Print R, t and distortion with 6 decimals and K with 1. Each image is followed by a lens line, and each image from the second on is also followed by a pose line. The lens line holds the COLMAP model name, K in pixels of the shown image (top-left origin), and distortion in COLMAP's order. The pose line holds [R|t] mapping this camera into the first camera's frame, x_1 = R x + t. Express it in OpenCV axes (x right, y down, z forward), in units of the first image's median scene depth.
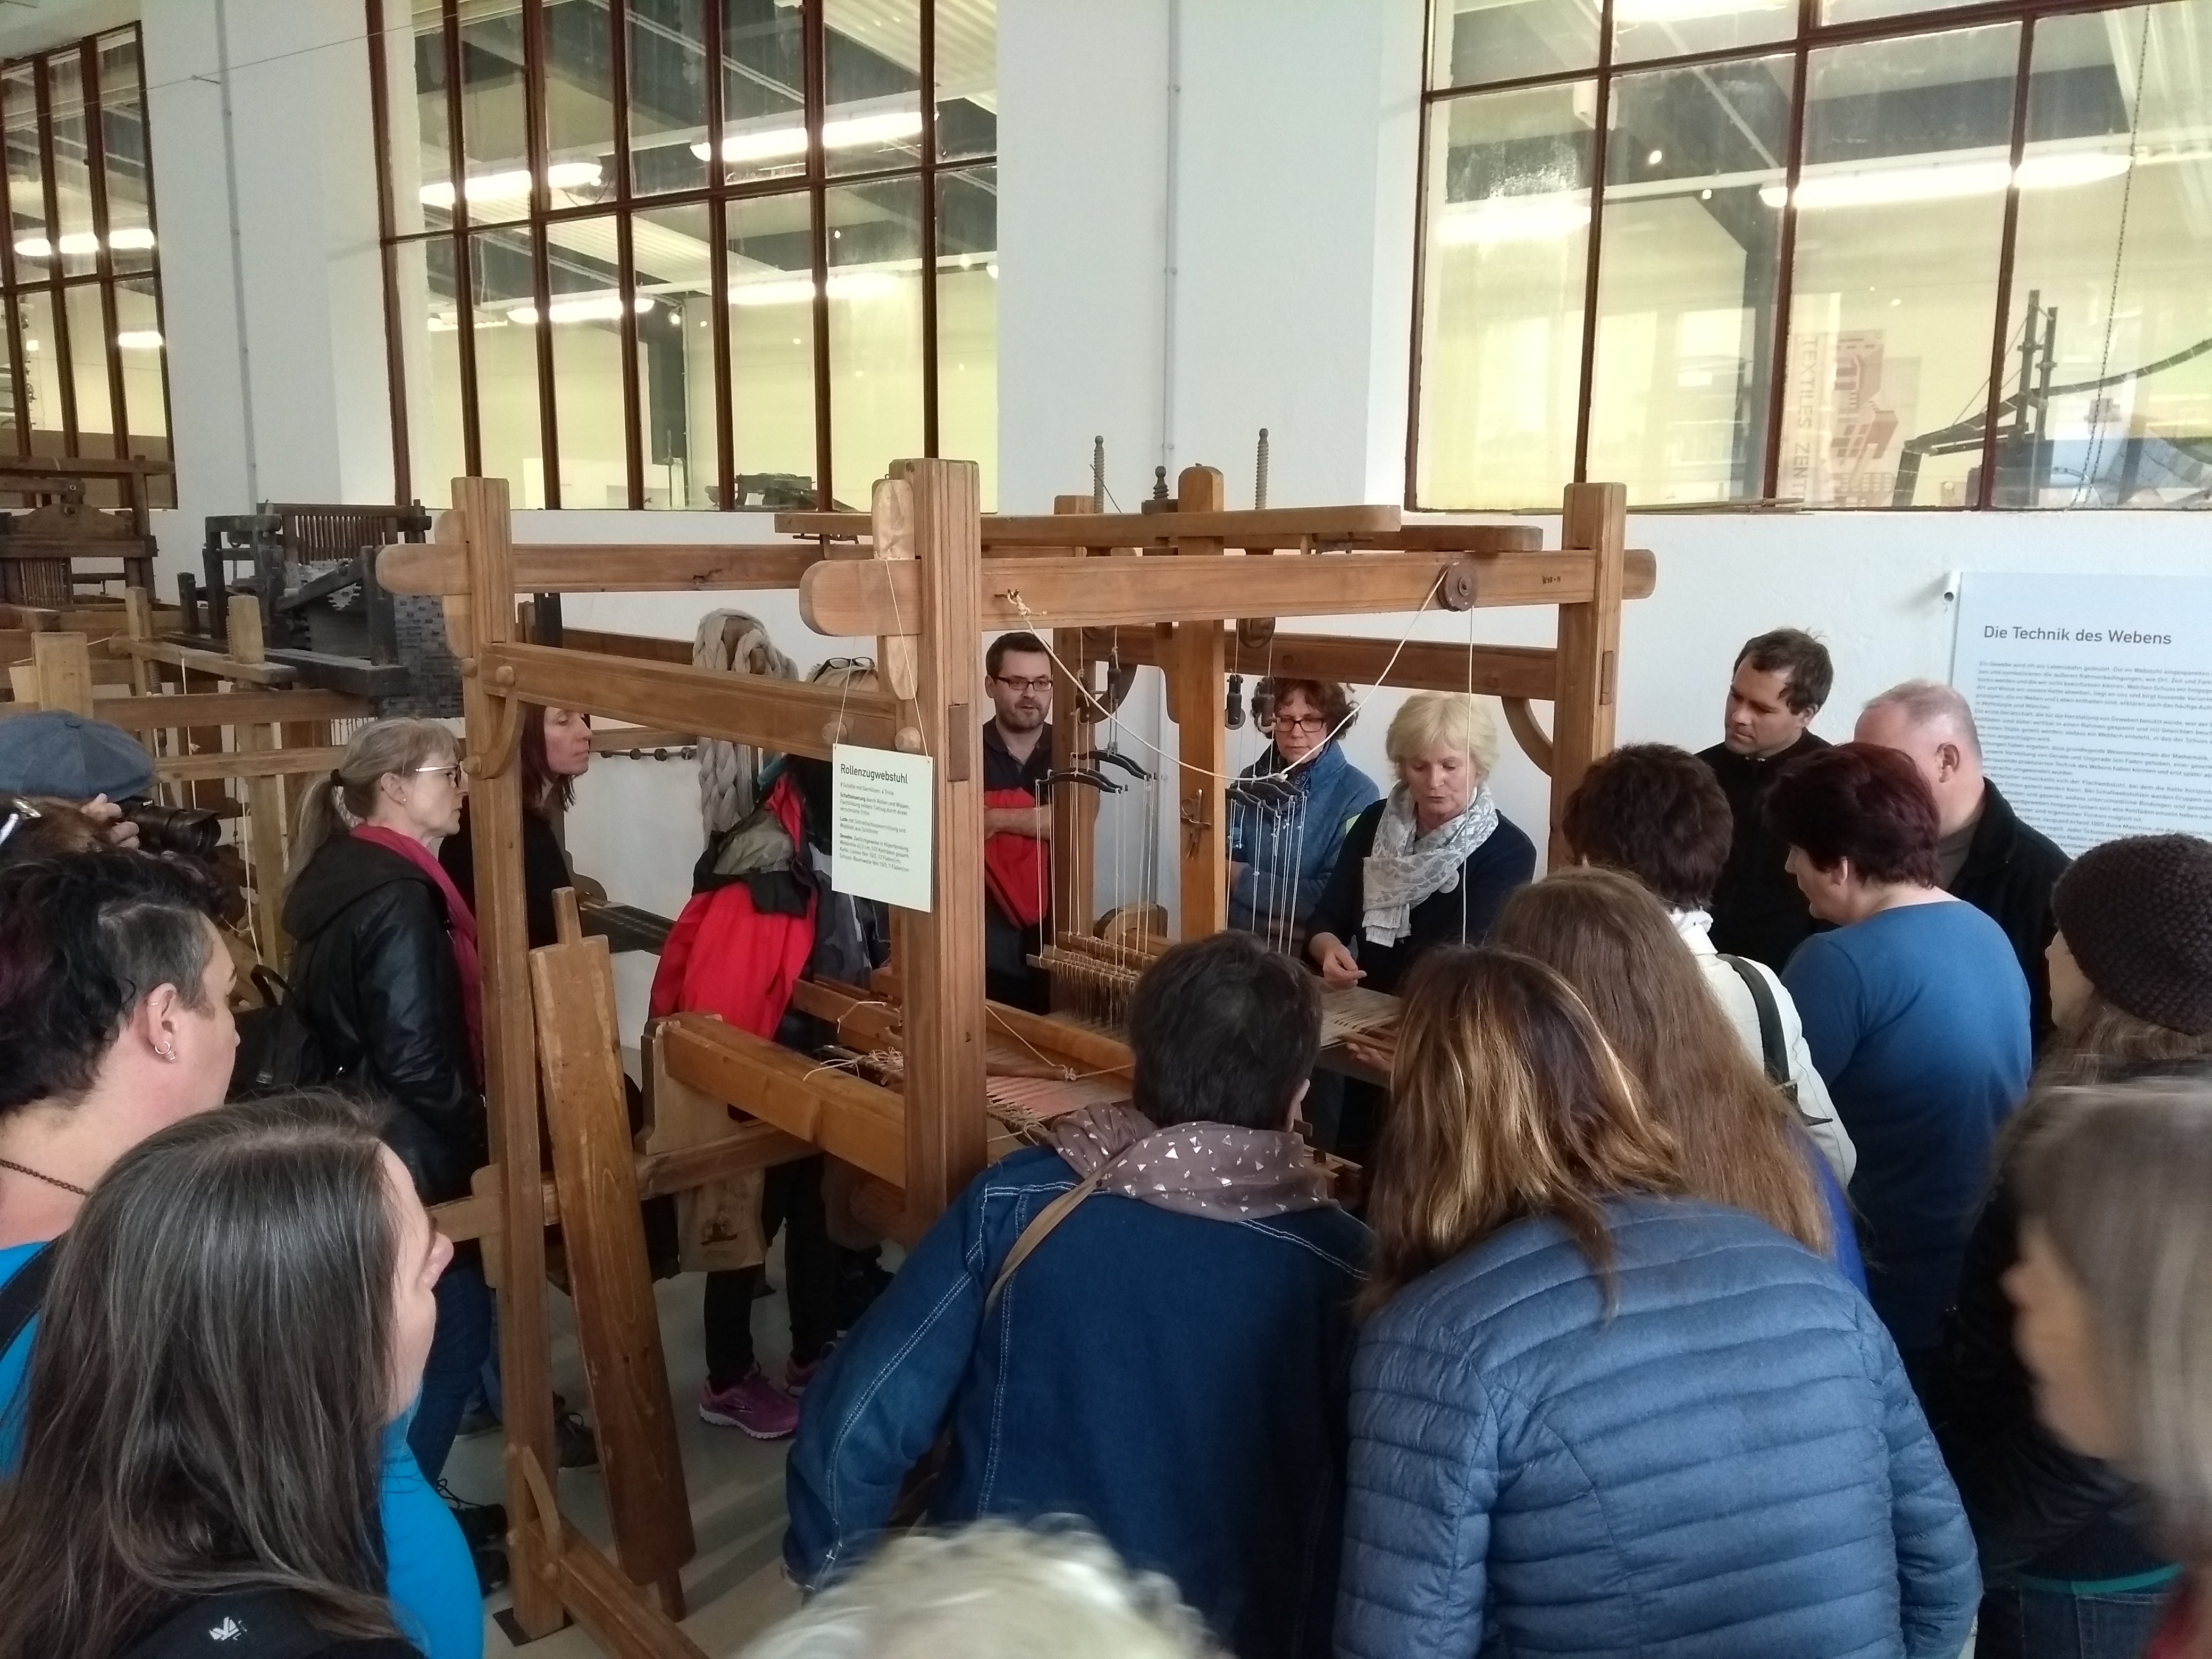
lens RADIAL K [[1738.3, 0, 1120.7], [0, 1738.3, 838.0], [0, 0, 1]] dist [0.070103, -0.090748]
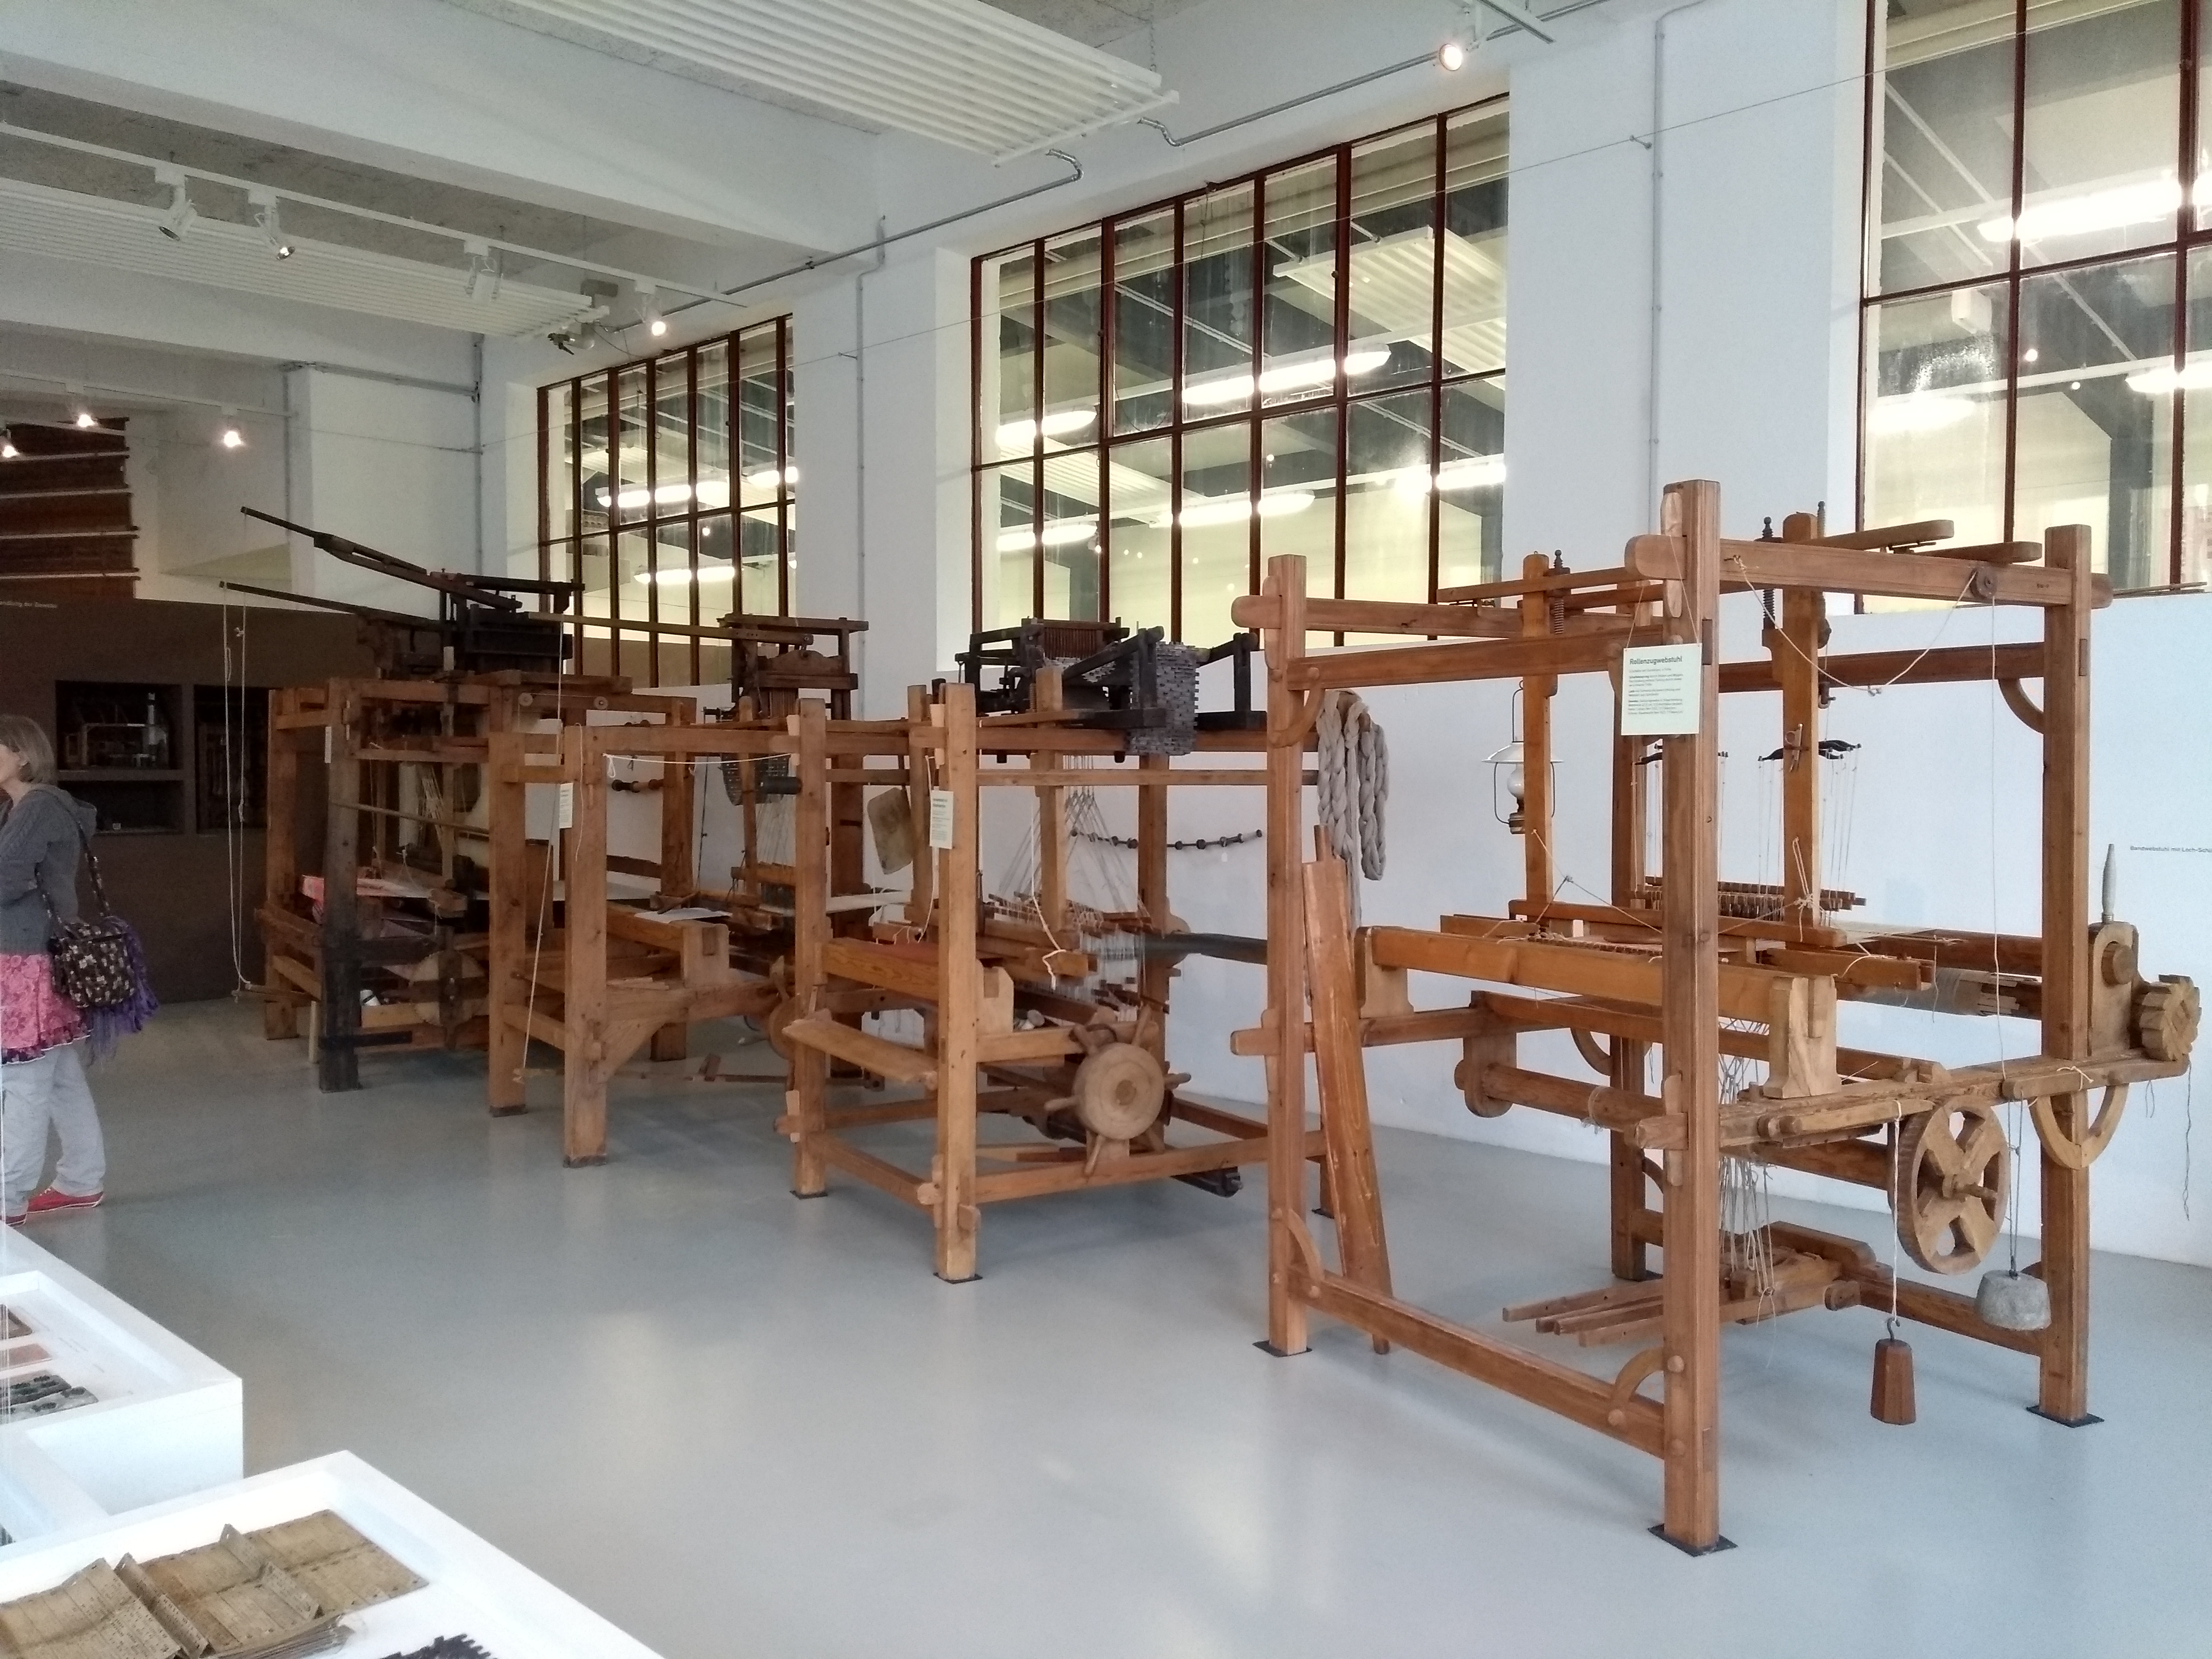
lens RADIAL K [[1738.3, 0, 1105.1], [0, 1738.3, 832.8], [0, 0, 1]] dist [0.070103, -0.090748]
pose [[0.984768, -0.003728, -0.173833, -0.087642], [-0.020181, 0.990563, -0.135567, 0.087783], [0.172698, 0.137010, 0.975399, -0.177548]]
